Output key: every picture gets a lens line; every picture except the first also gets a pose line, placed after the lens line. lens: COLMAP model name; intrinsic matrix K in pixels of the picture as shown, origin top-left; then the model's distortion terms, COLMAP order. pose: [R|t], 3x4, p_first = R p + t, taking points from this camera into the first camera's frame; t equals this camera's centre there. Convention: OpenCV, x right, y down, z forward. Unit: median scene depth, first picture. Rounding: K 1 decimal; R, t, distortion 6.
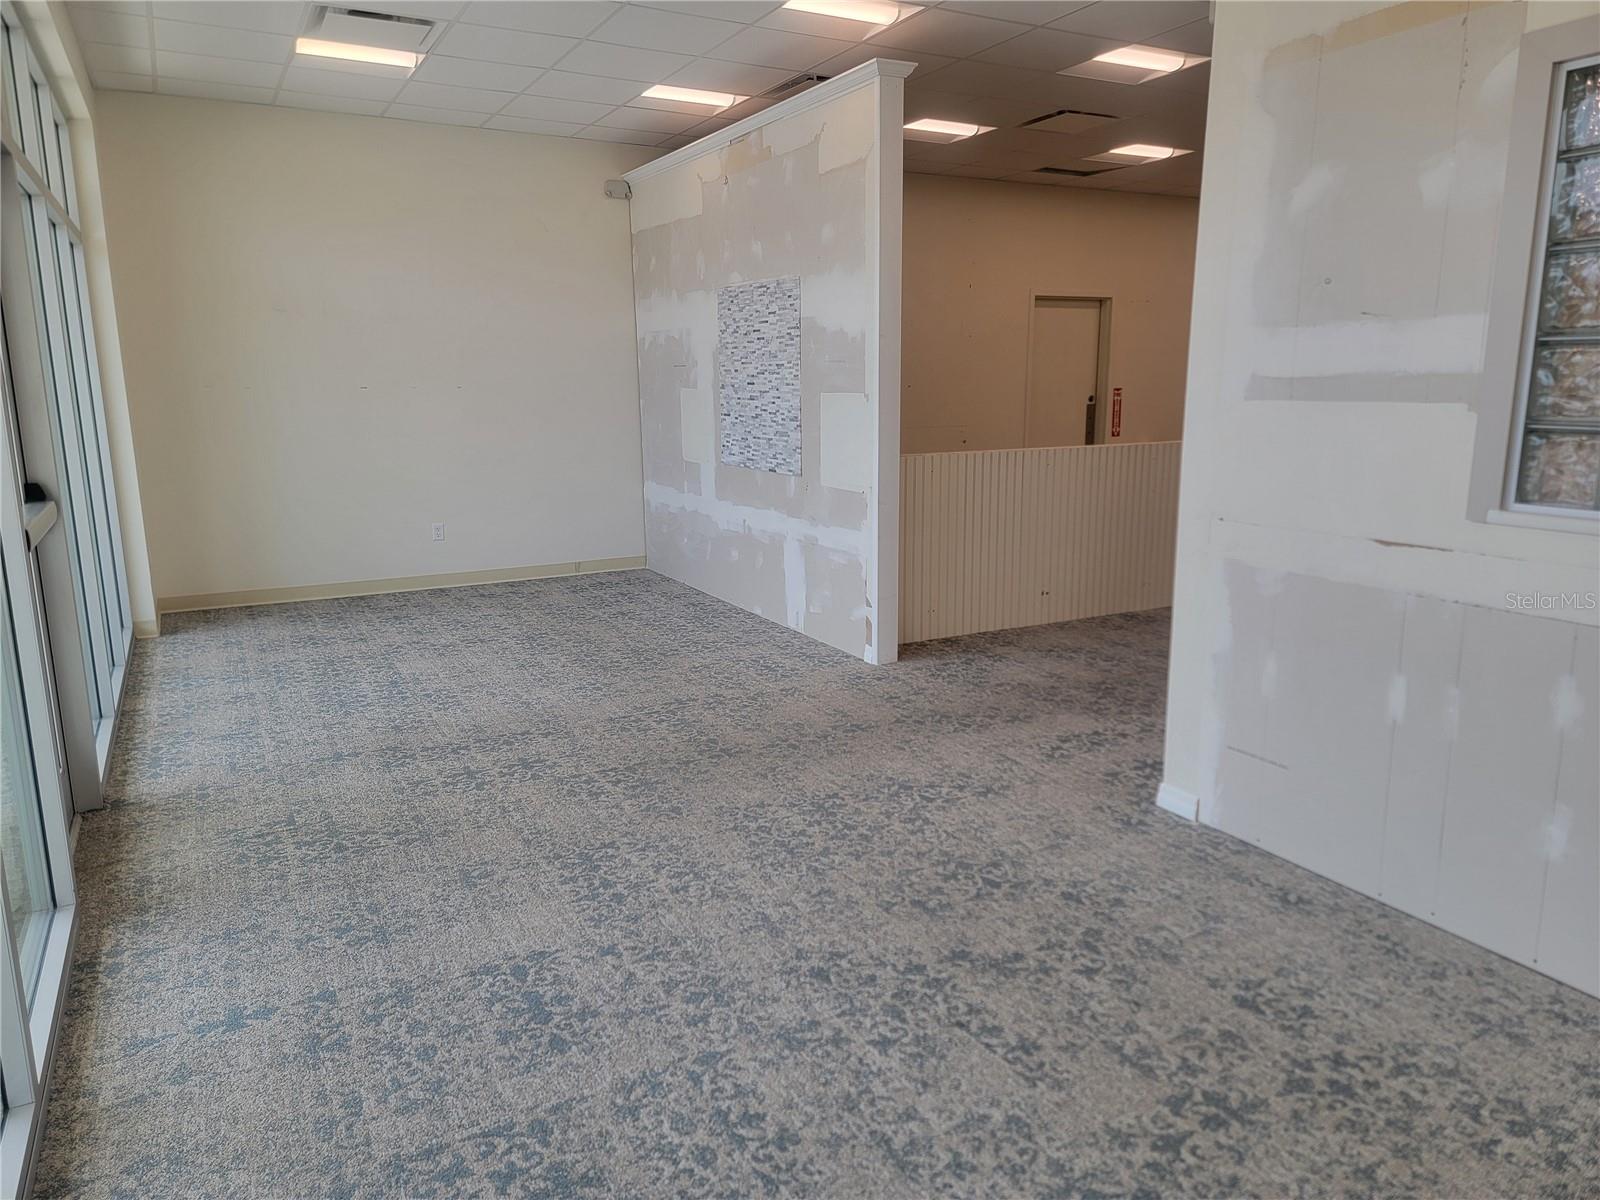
lens RADIAL K [[1132.3, 0, 800.0], [0, 1132.3, 600.0], [0, 0, 1]] dist [0.074223, -0.006828]
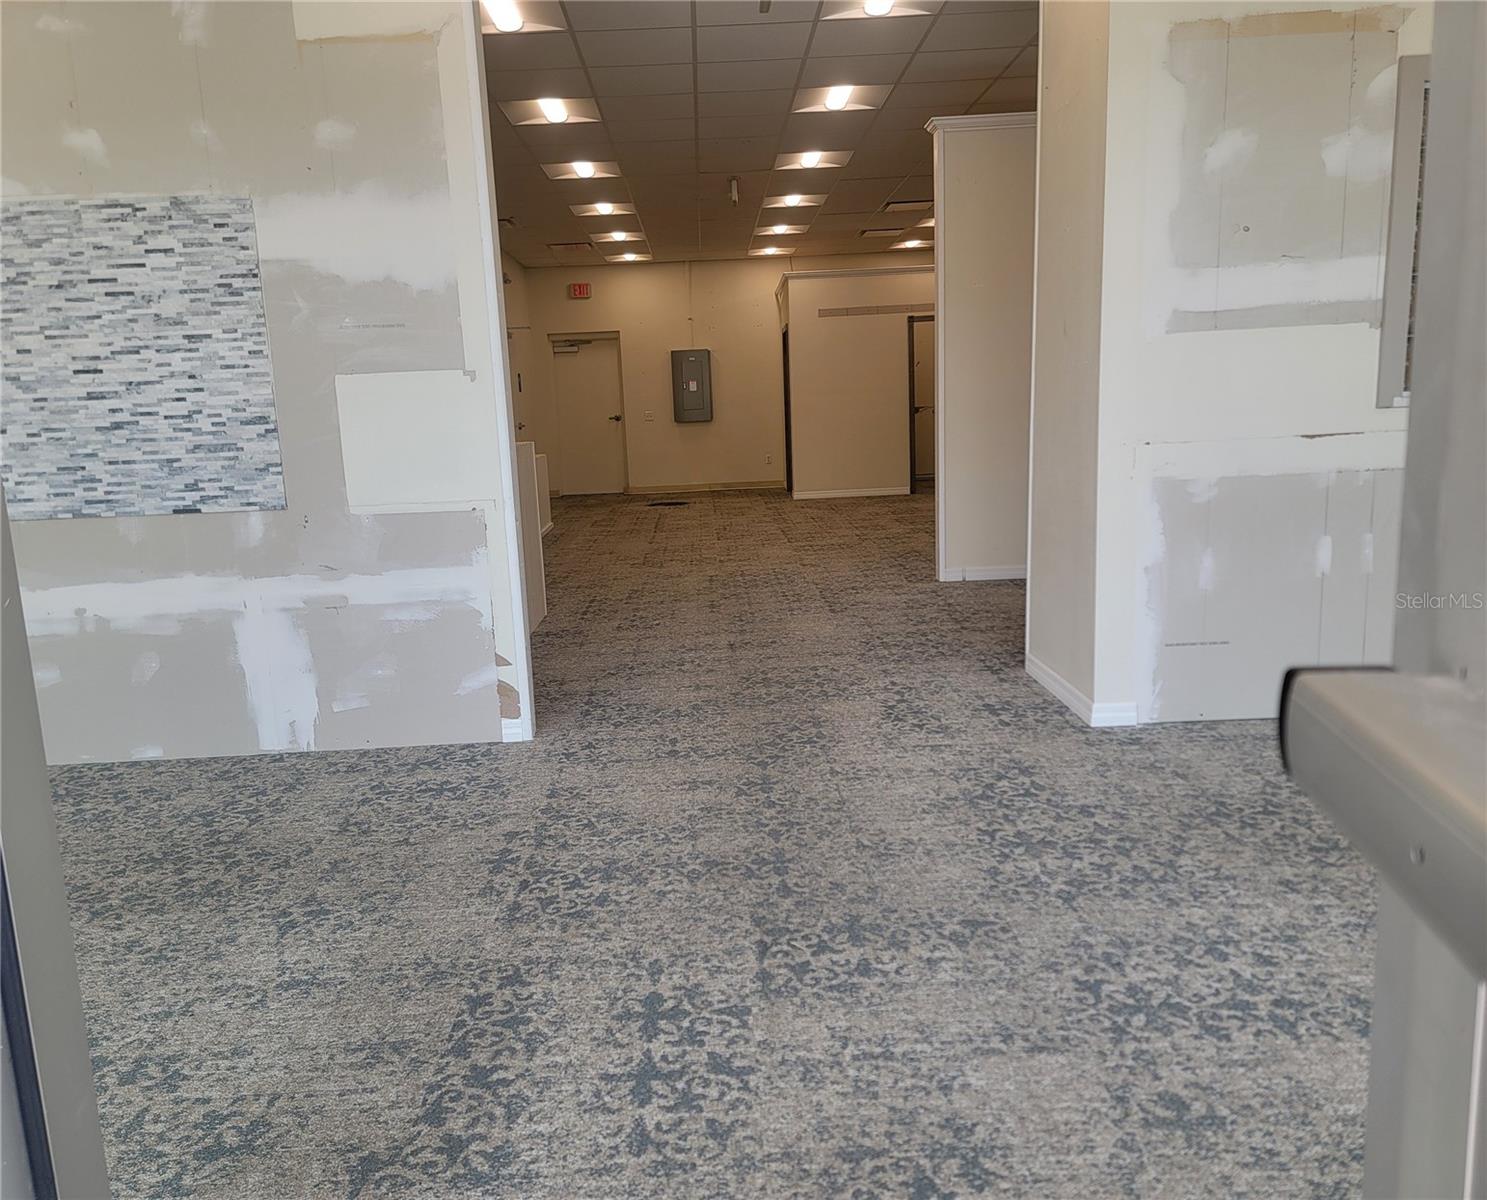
lens RADIAL K [[1131.6, 0, 743.5], [0, 1131.6, 600.0], [0, 0, 1]] dist [0.060591, -0.009966]
pose [[0.458147, -0.175159, 0.871447, -0.660191], [0.217463, 0.972687, 0.081181, -0.080760], [-0.861865, 0.152315, 0.483724, 0.680342]]
